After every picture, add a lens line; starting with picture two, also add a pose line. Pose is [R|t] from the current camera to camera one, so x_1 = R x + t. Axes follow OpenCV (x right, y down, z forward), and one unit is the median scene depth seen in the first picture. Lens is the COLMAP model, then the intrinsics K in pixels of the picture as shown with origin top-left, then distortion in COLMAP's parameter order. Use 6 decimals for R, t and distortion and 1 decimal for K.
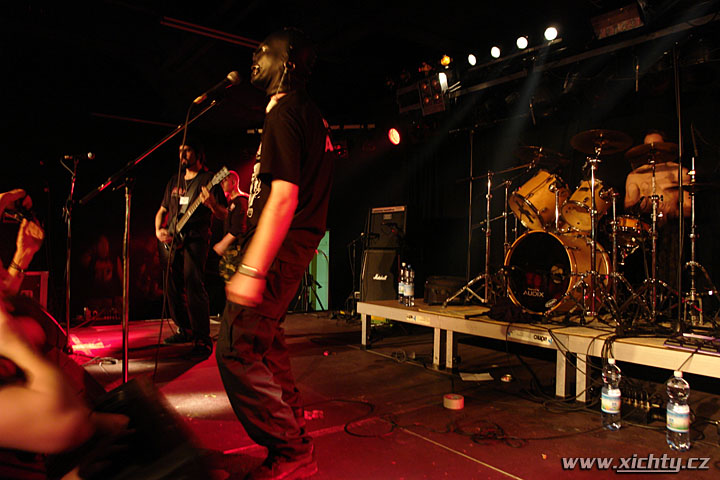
lens RADIAL K [[522.8, 0, 360.0], [0, 522.8, 240.0], [0, 0, 1]] dist [-0.028353, 0.003777]
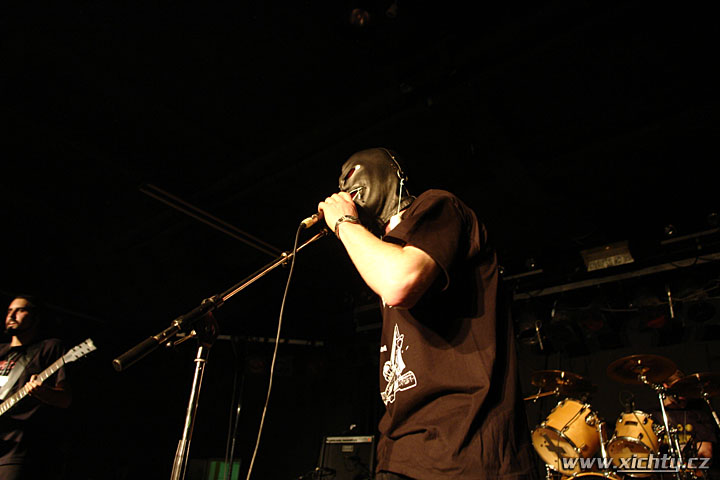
lens RADIAL K [[511.7, 0, 360.0], [0, 511.7, 240.0], [0, 0, 1]] dist [-0.061536, 0.005030]
pose [[0.975513, 0.133401, 0.174866, -0.155302], [-0.045874, 0.900983, -0.431422, 0.004522], [-0.215104, 0.412836, 0.885041, 0.194803]]
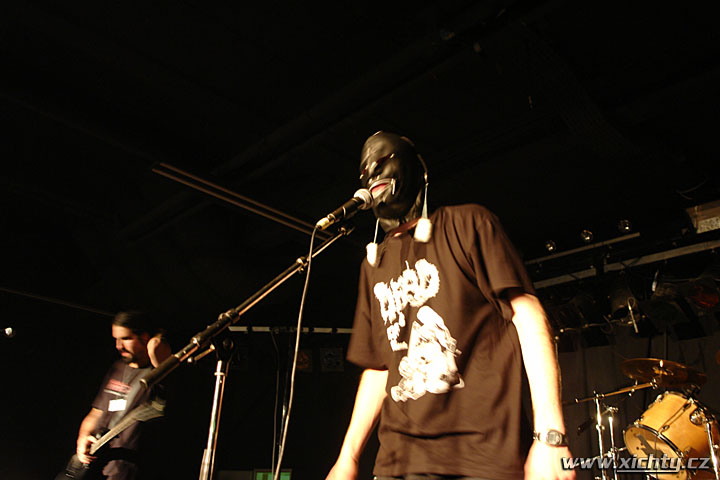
lens RADIAL K [[631.1, 0, 360.5], [0, 631.1, 246.3], [0, 0, 1]] dist [0.008920, 0.020297]
pose [[0.994209, 0.068341, 0.082939, -0.143752], [-0.033936, 0.931914, -0.361088, 0.007191], [-0.101969, 0.356182, 0.928836, 0.140178]]
